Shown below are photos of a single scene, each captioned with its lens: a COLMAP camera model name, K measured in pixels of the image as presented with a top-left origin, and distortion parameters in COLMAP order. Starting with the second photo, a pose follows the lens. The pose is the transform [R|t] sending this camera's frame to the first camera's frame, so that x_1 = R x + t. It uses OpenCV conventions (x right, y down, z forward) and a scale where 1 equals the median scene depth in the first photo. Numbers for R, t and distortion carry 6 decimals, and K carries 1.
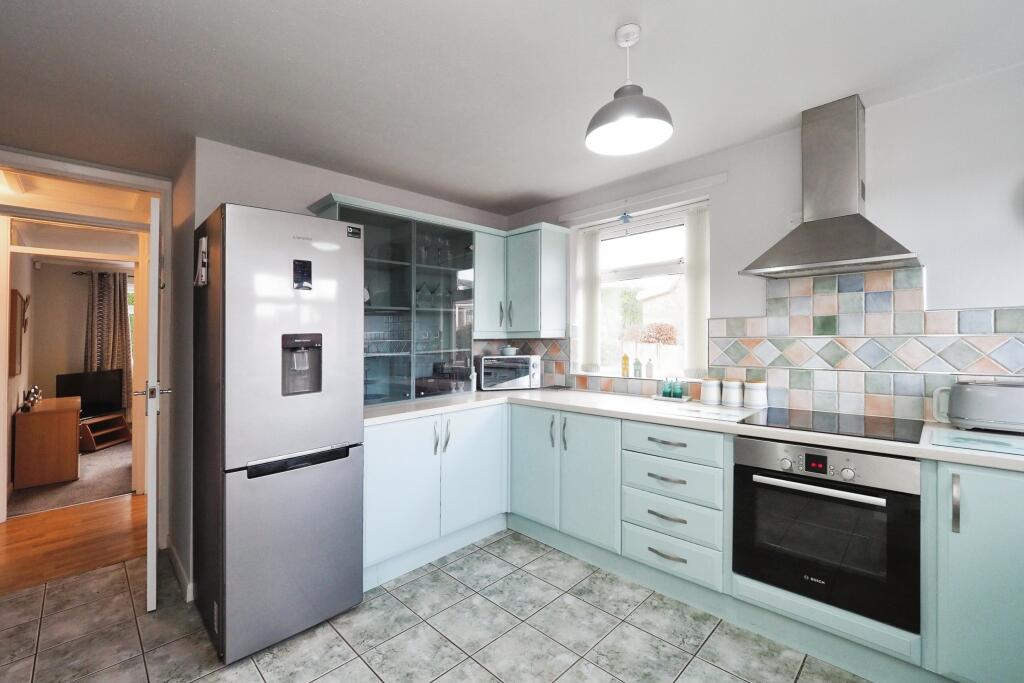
lens RADIAL K [[447.7, 0, 511.3], [0, 447.7, 326.9], [0, 0, 1]] dist [-0.001247, -0.000316]
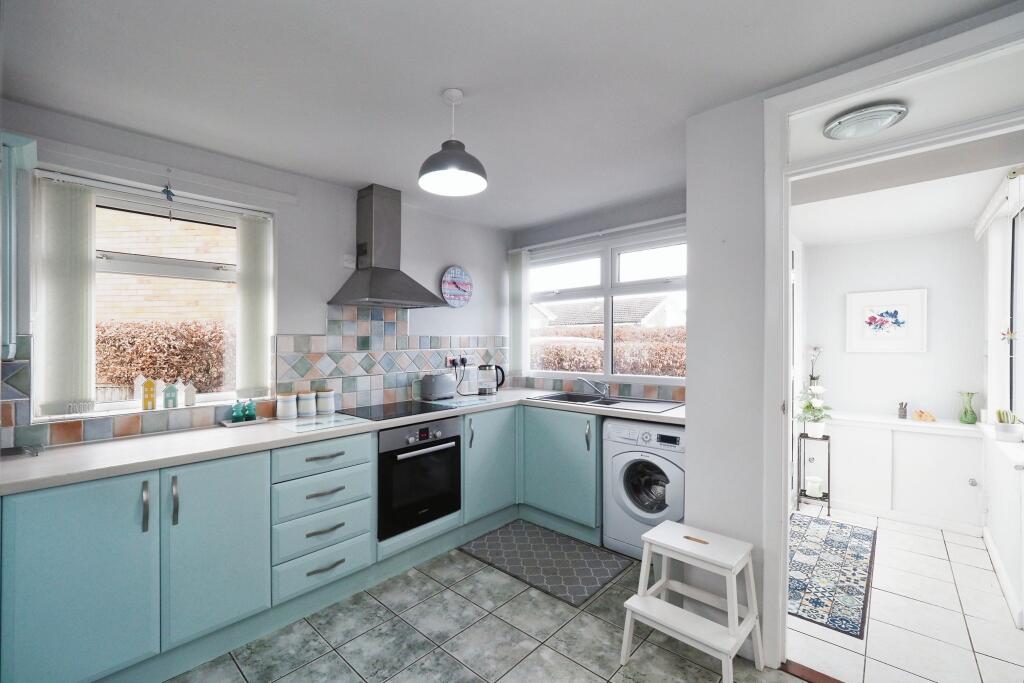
lens RADIAL K [[425.3, 0, 498.1], [0, 425.3, 353.3], [0, 0, 1]] dist [-0.000800, 0.000226]
pose [[-0.016766, -0.007818, 0.999829, -0.601480], [-0.004739, 0.999959, 0.007739, 0.015587], [-0.999848, -0.004608, -0.016803, 0.613048]]
